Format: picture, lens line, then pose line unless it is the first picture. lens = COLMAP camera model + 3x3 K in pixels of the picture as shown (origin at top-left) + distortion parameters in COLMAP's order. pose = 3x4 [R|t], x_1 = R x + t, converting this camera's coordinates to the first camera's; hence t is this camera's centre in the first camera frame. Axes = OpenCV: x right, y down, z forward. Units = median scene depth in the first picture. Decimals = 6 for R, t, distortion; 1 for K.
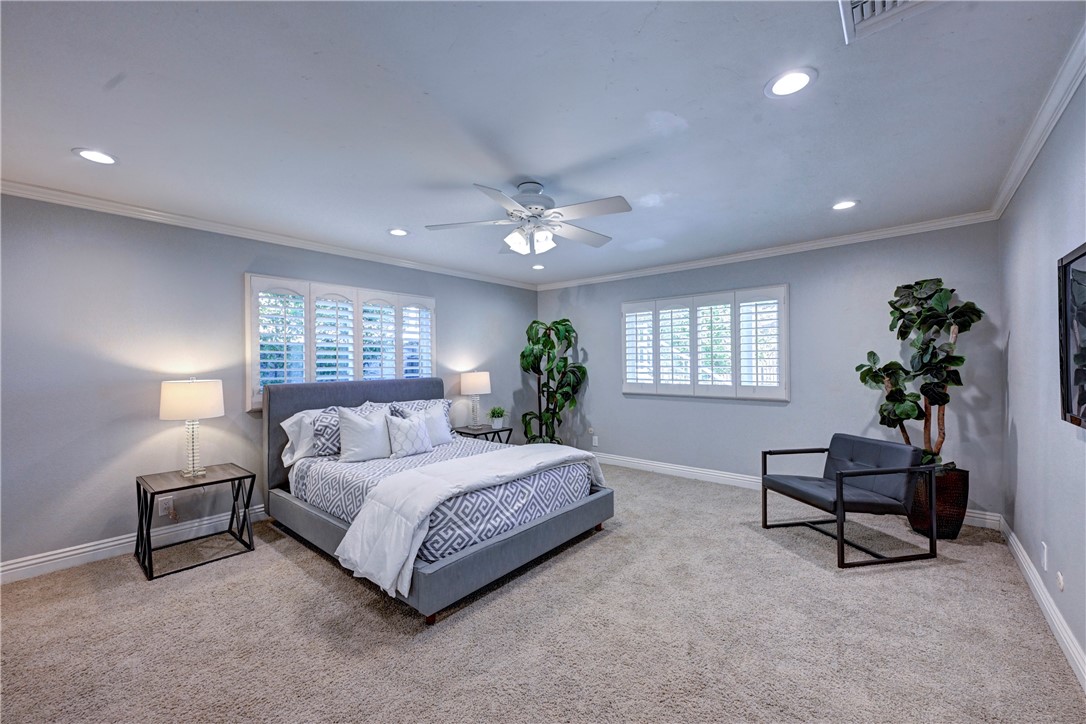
lens RADIAL K [[427.5, 0, 540.4], [0, 427.5, 363.1], [0, 0, 1]] dist [-0.001020, 0.000146]
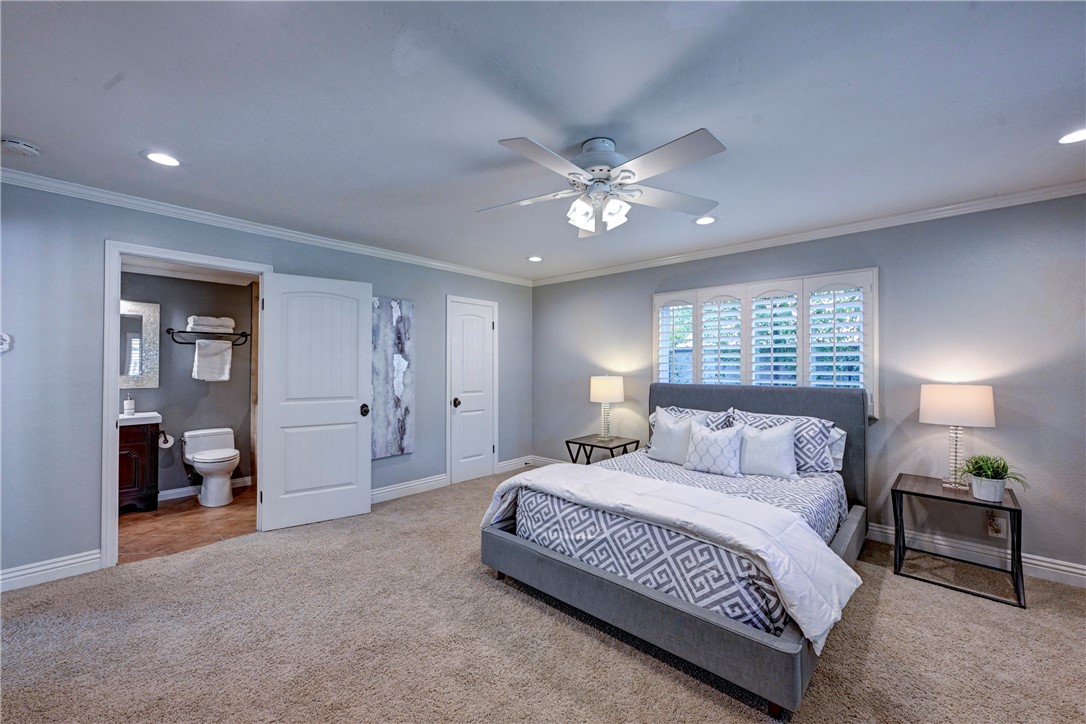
lens RADIAL K [[427.5, 0, 540.4], [0, 427.5, 363.1], [0, 0, 1]] dist [-0.001020, 0.000146]
pose [[-0.027089, 0.003206, -0.999628, 0.790650], [-0.004791, 0.999983, 0.003337, -0.011123], [0.999622, 0.004879, -0.027073, 0.939134]]
